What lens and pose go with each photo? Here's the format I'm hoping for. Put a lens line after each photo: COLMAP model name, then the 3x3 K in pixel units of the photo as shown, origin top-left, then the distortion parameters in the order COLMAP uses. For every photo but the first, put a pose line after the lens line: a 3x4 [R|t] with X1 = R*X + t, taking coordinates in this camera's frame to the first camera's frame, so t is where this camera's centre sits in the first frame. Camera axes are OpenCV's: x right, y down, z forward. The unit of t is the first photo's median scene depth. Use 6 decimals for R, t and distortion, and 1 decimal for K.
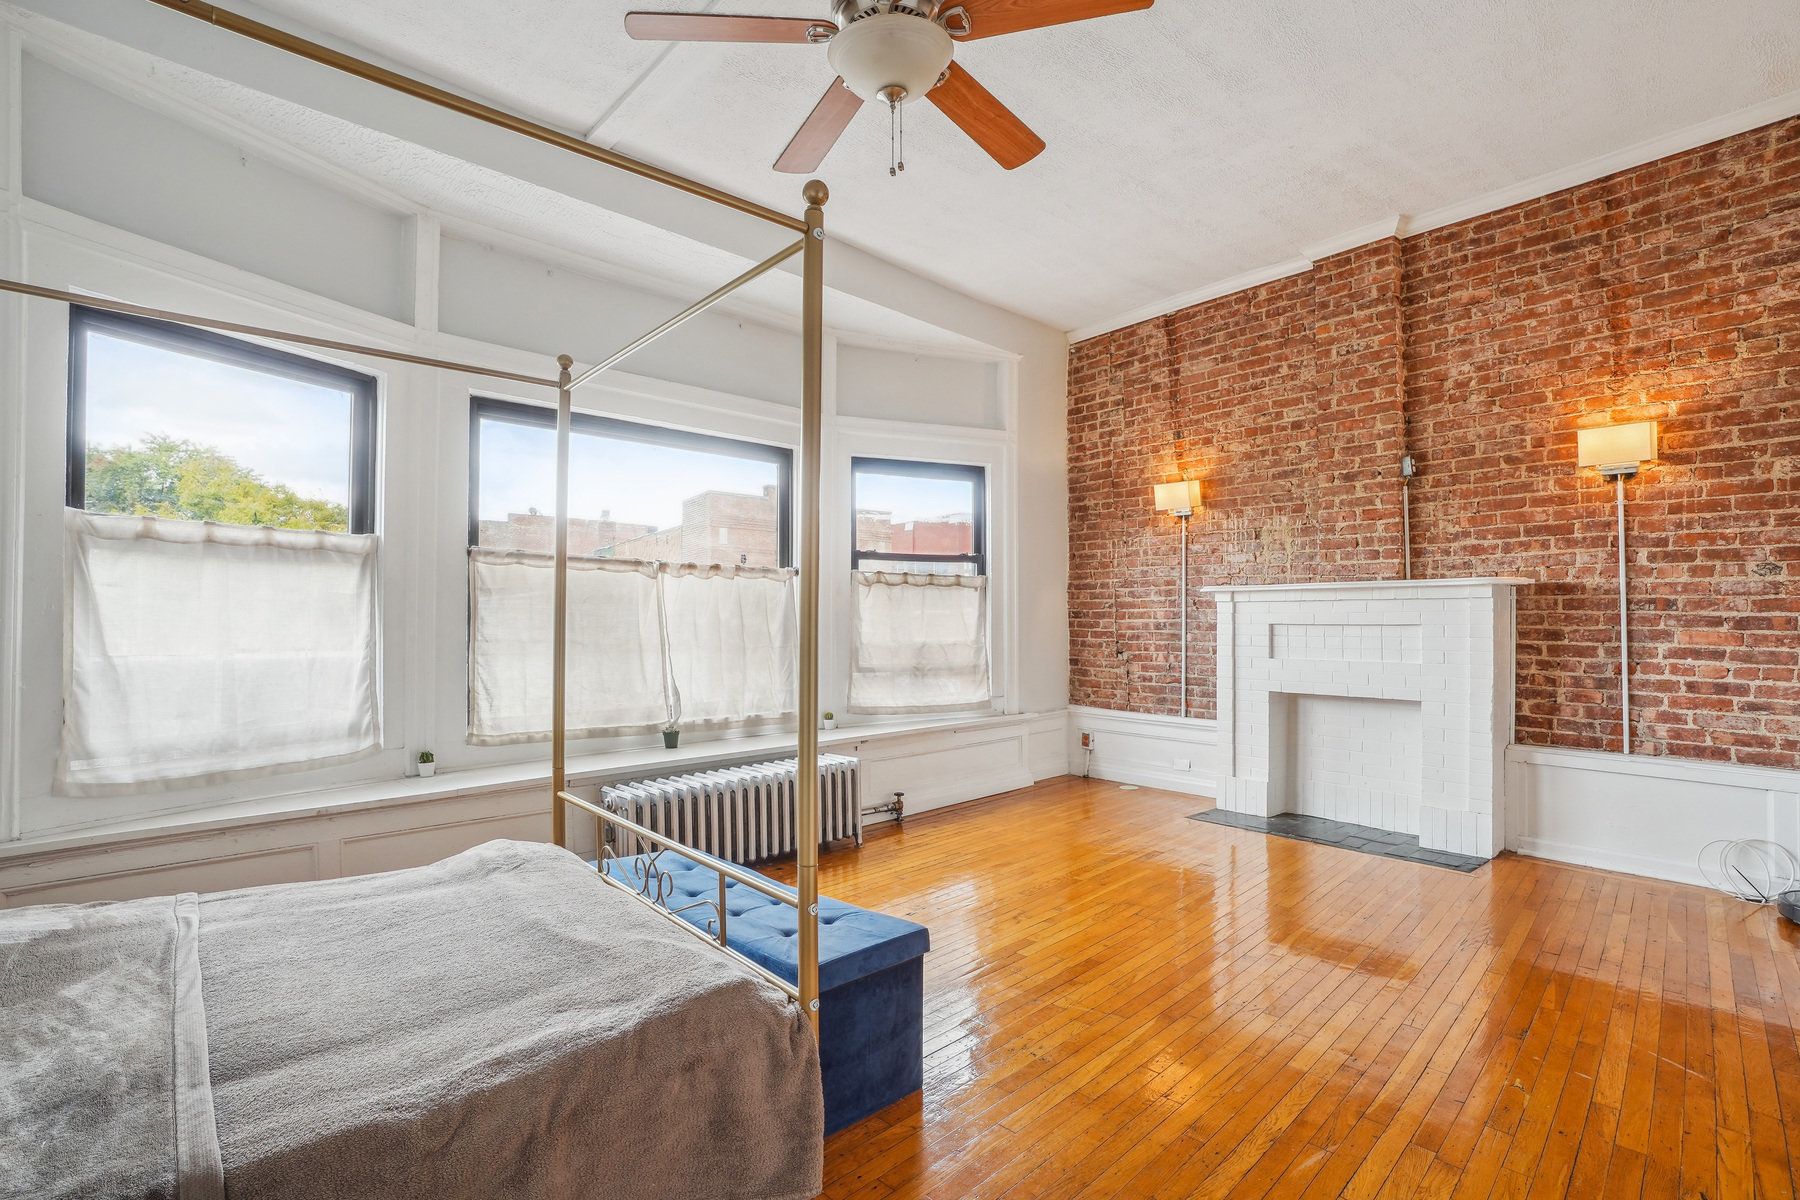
lens RADIAL K [[846.1, 0, 896.2], [0, 846.1, 605.5], [0, 0, 1]] dist [-0.067904, 0.023873]
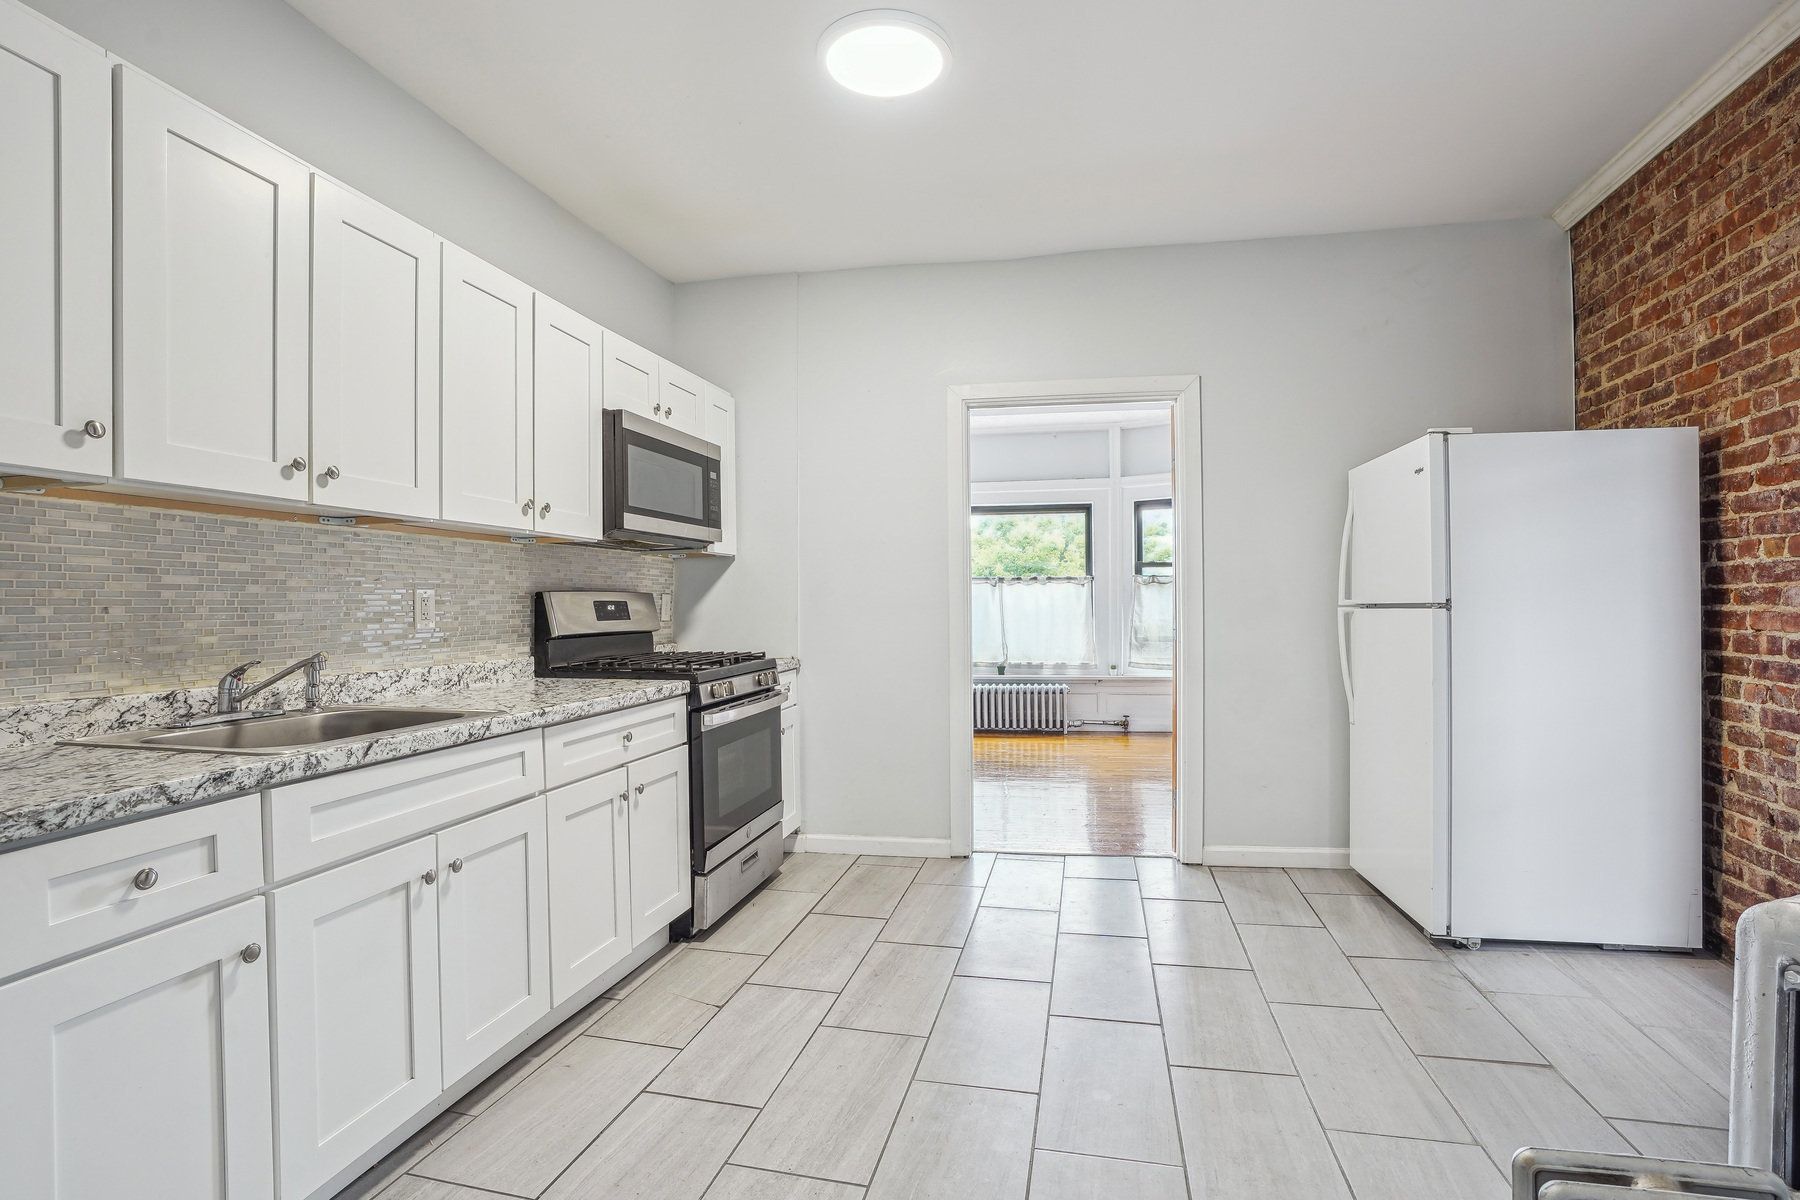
lens RADIAL K [[844.4, 0, 894.3], [0, 844.4, 601.6], [0, 0, 1]] dist [-0.063276, 0.023217]
pose [[0.579280, -0.007363, -0.815095, 0.910967], [0.021415, 0.999752, 0.006189, -0.011340], [0.814847, -0.021040, 0.579294, -0.241918]]
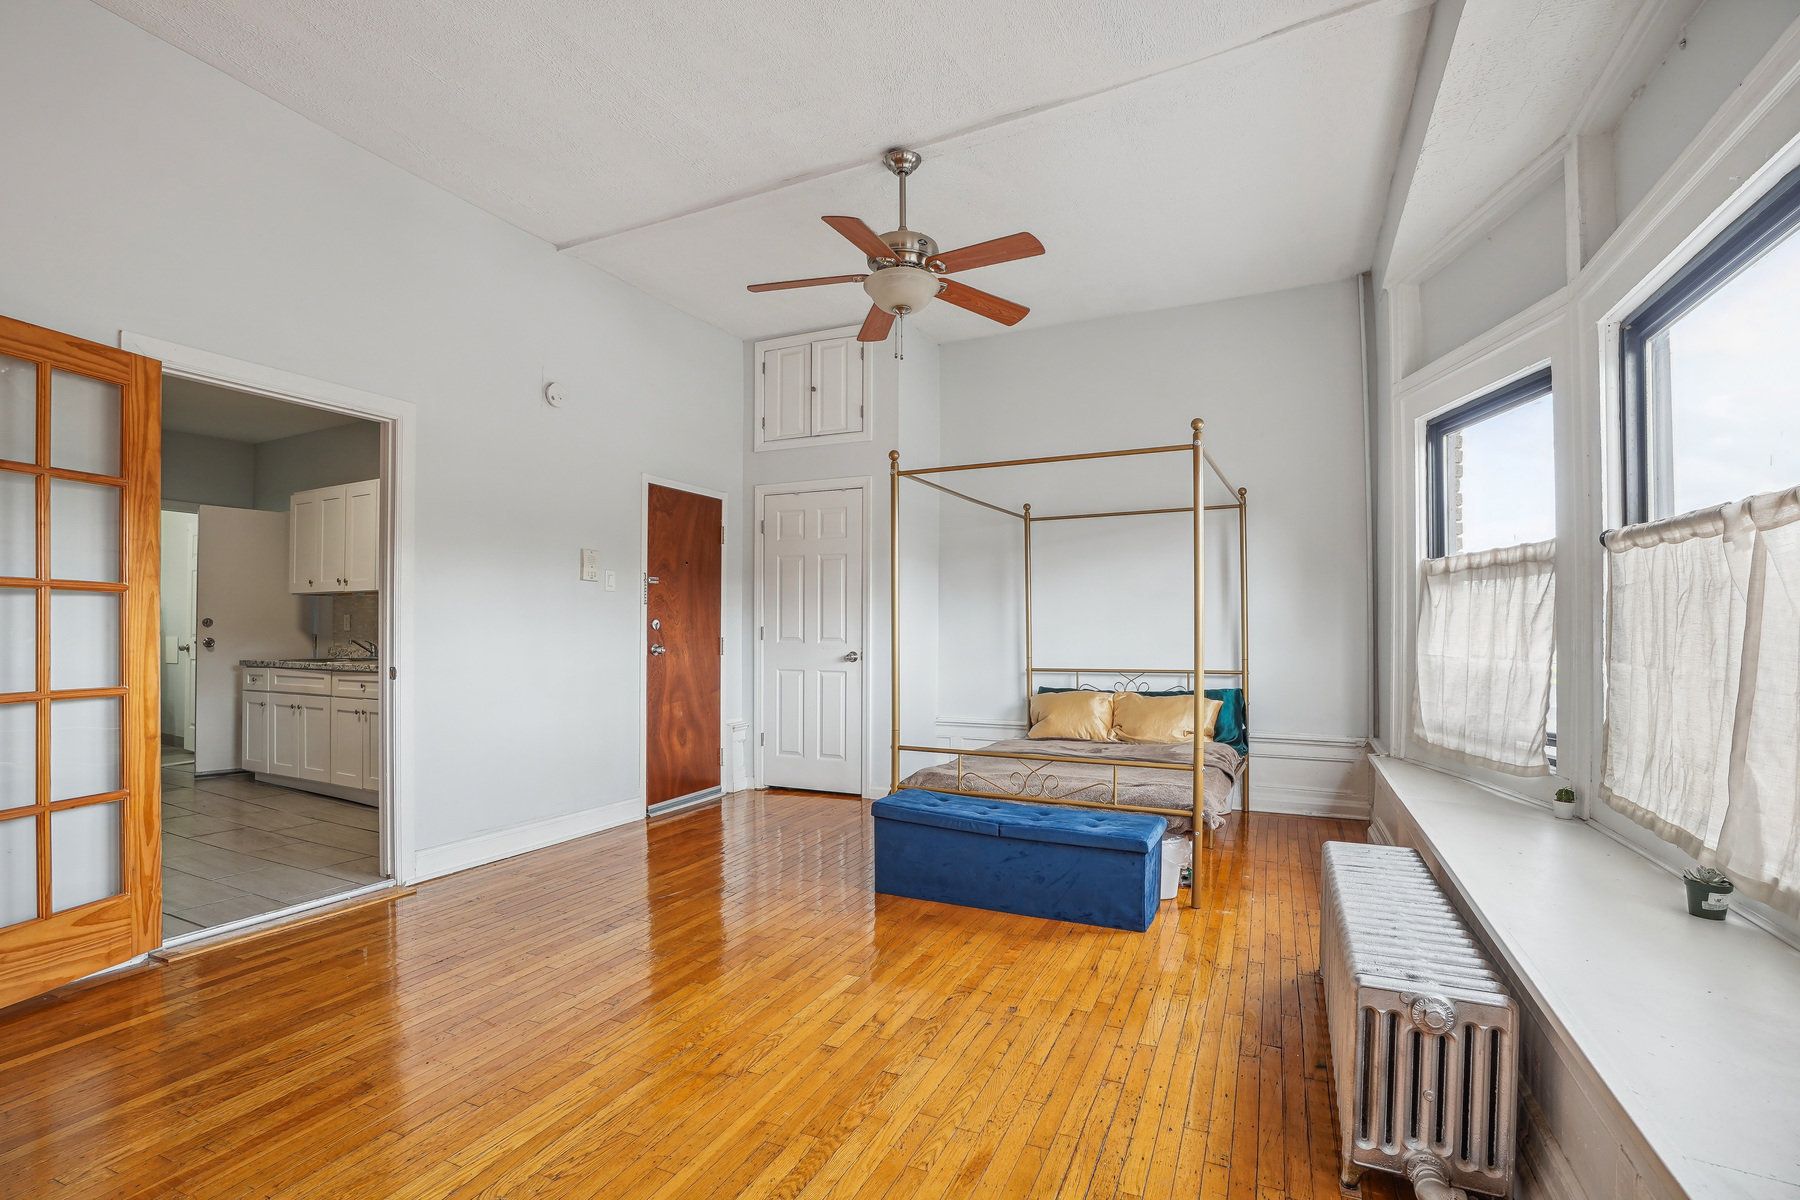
lens RADIAL K [[853.6, 0, 903.0], [0, 853.6, 617.2], [0, 0, 1]] dist [-0.077276, 0.033642]
pose [[-0.934287, -0.004713, -0.356489, 0.227722], [0.006636, 0.999509, -0.030607, 0.016397], [0.356459, -0.030962, -0.933798, 0.990040]]
